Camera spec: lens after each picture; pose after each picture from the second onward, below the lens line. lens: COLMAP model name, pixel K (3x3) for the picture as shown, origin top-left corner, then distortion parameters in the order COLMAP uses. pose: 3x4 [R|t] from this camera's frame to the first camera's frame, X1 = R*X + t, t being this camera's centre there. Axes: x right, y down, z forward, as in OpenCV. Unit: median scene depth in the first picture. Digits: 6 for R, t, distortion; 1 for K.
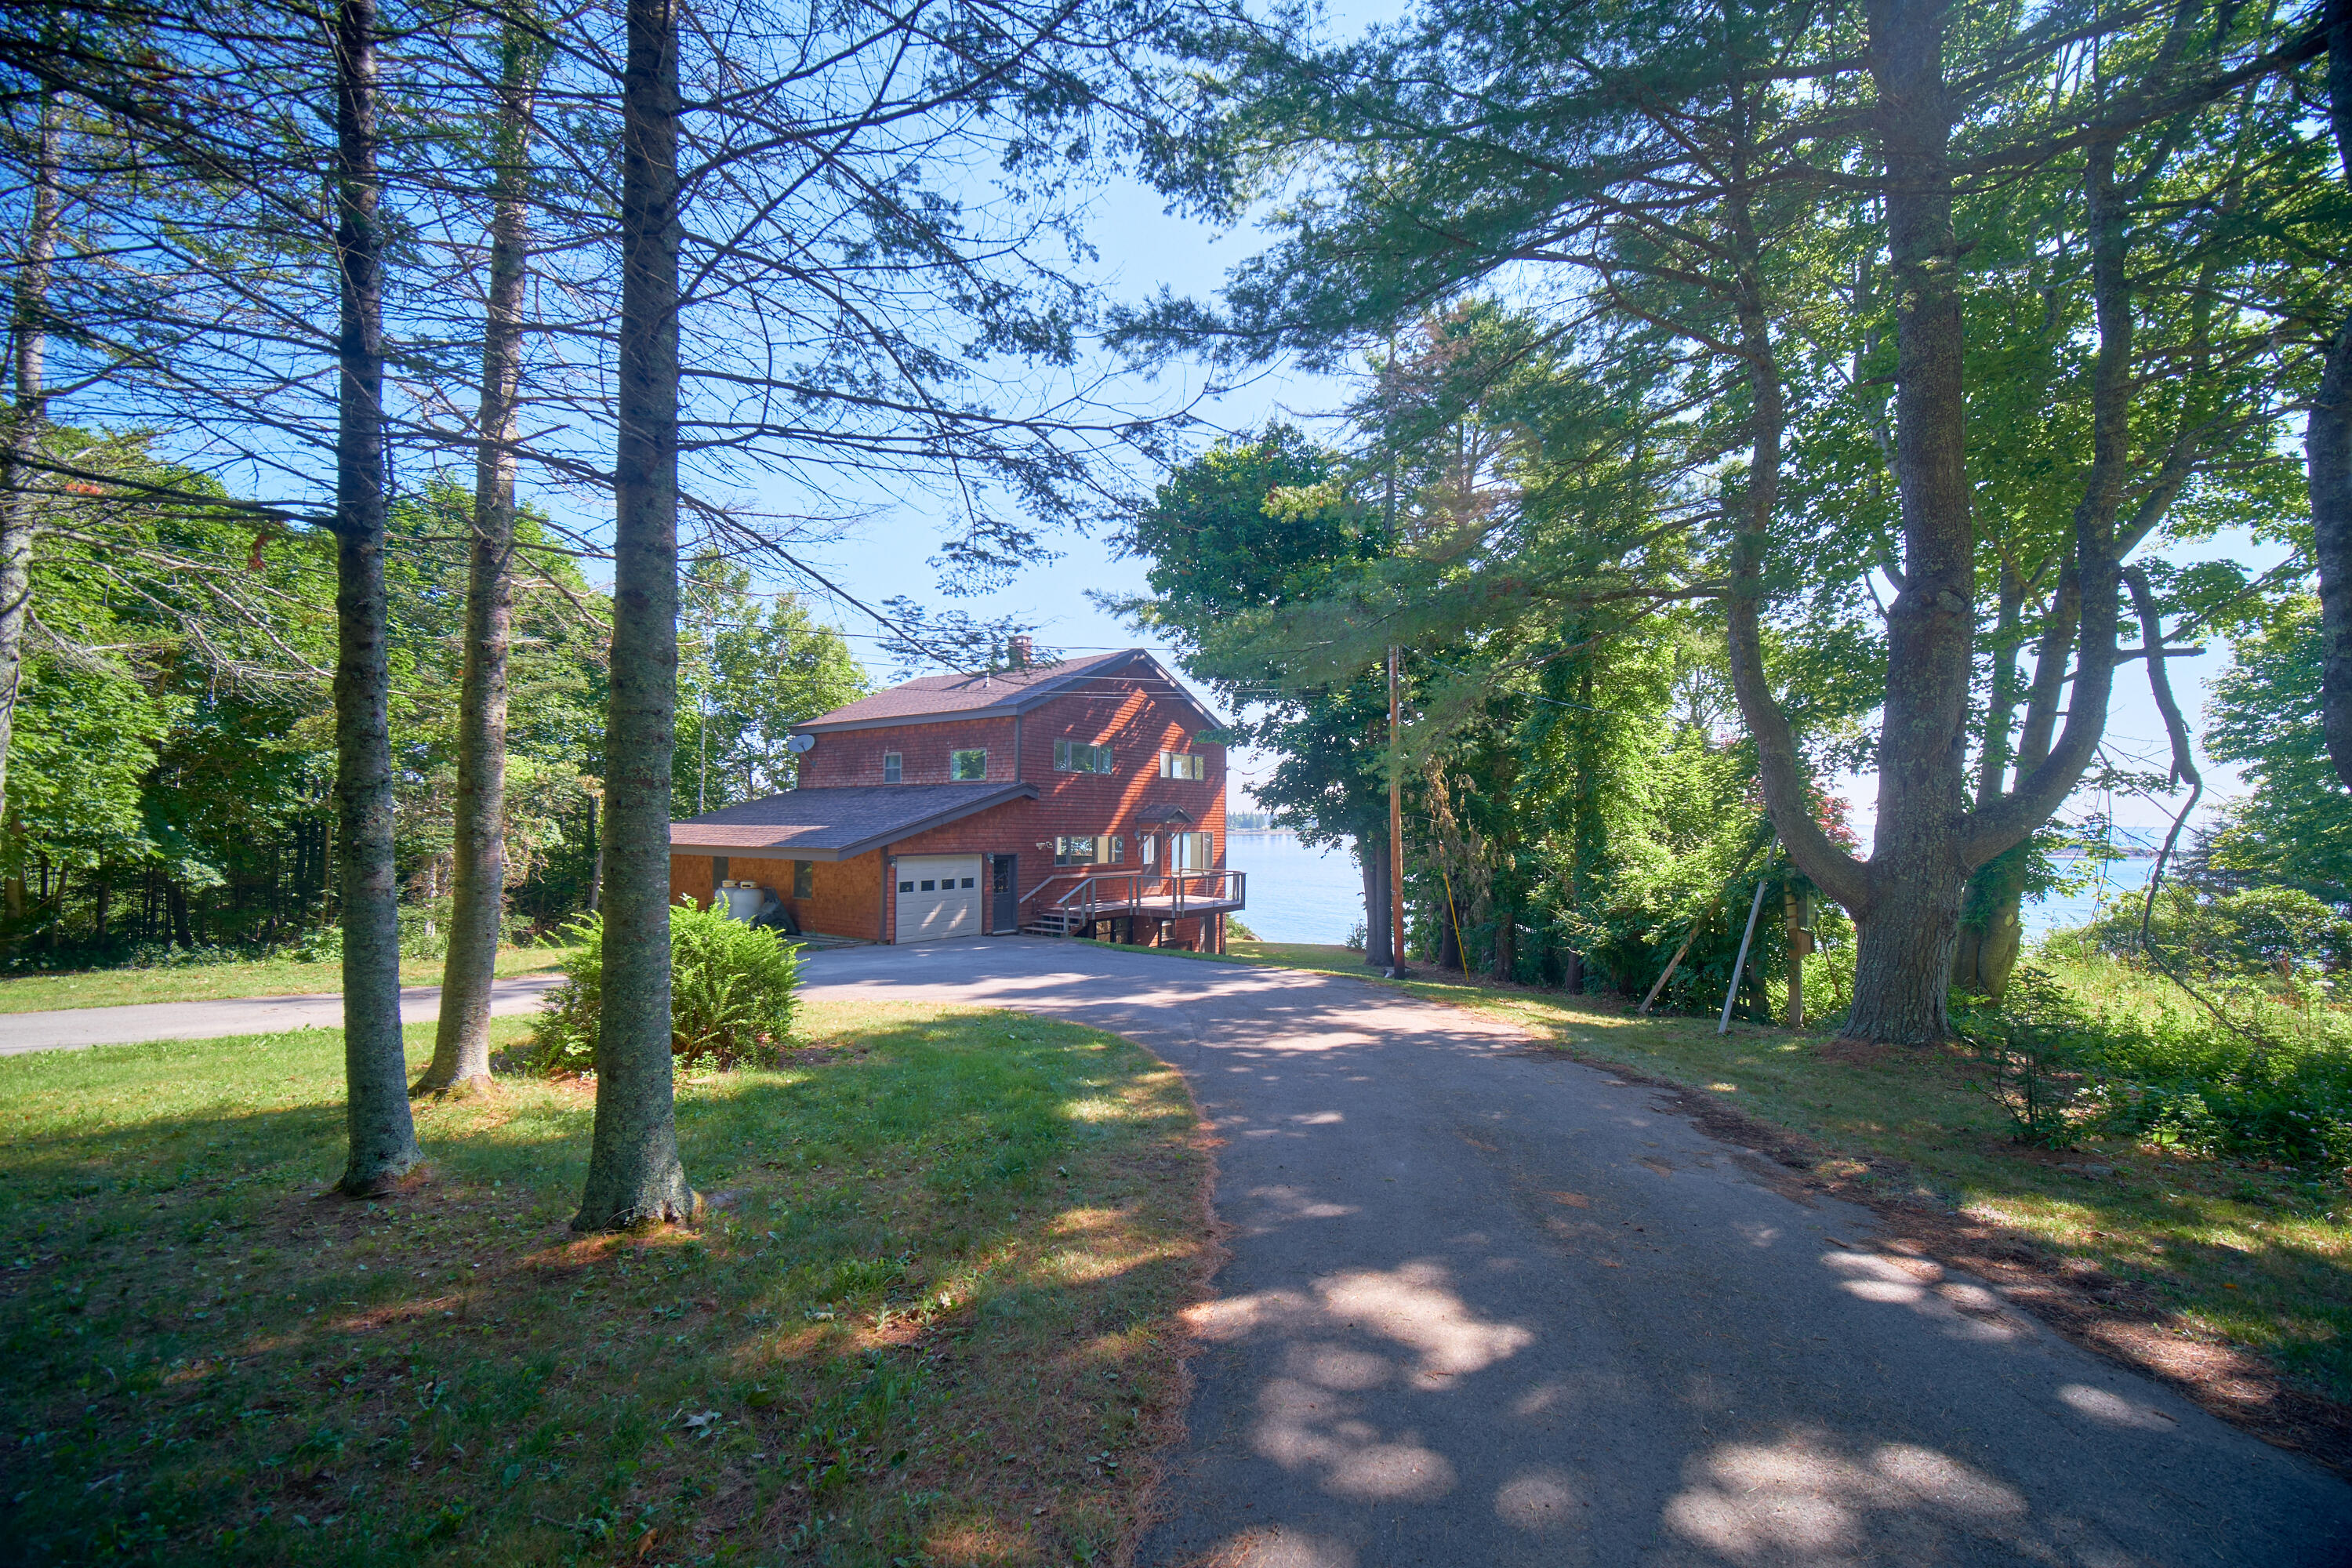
lens RADIAL K [[2860.8, 0, 1176.0], [0, 2860.8, 784.0], [0, 0, 1]] dist [-0.007394, -0.017168]
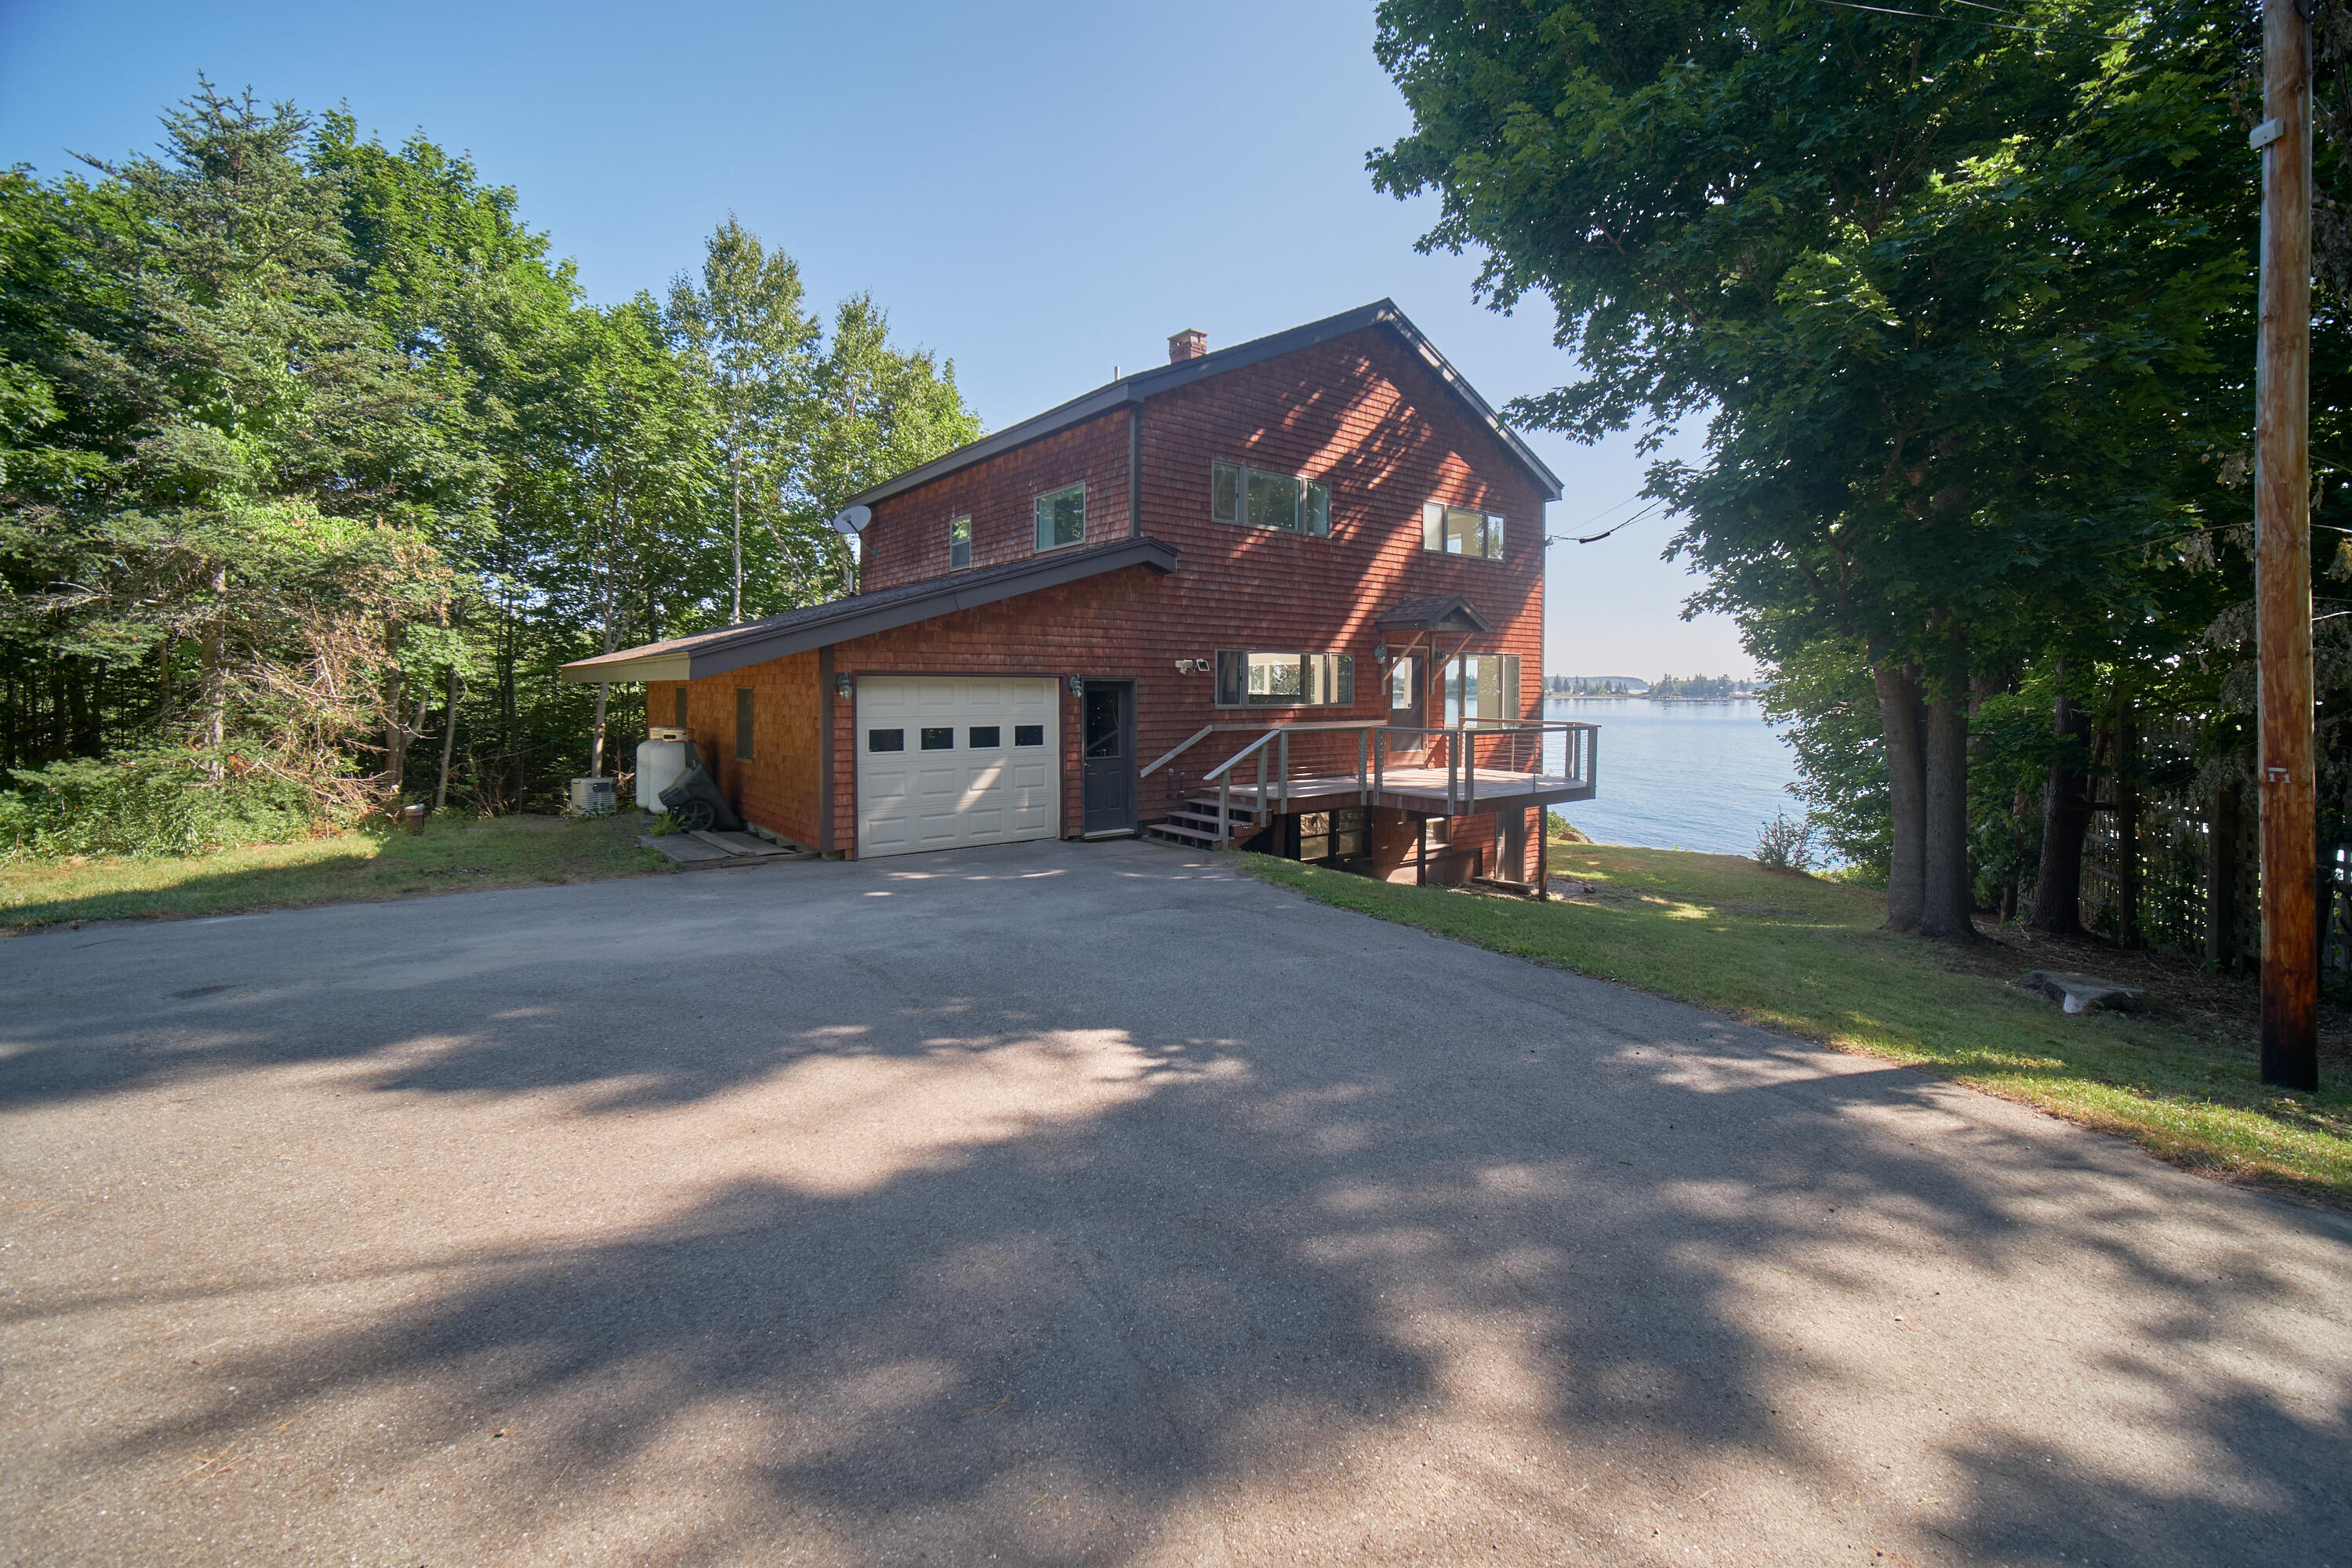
lens RADIAL K [[2860.8, 0, 1176.0], [0, 2860.8, 784.0], [0, 0, 1]] dist [-0.007394, -0.017168]
pose [[0.996098, 0.015465, -0.086888, -0.005255], [-0.011471, 0.998863, 0.046280, 0.018792], [0.087504, -0.045102, 0.995143, 0.483833]]
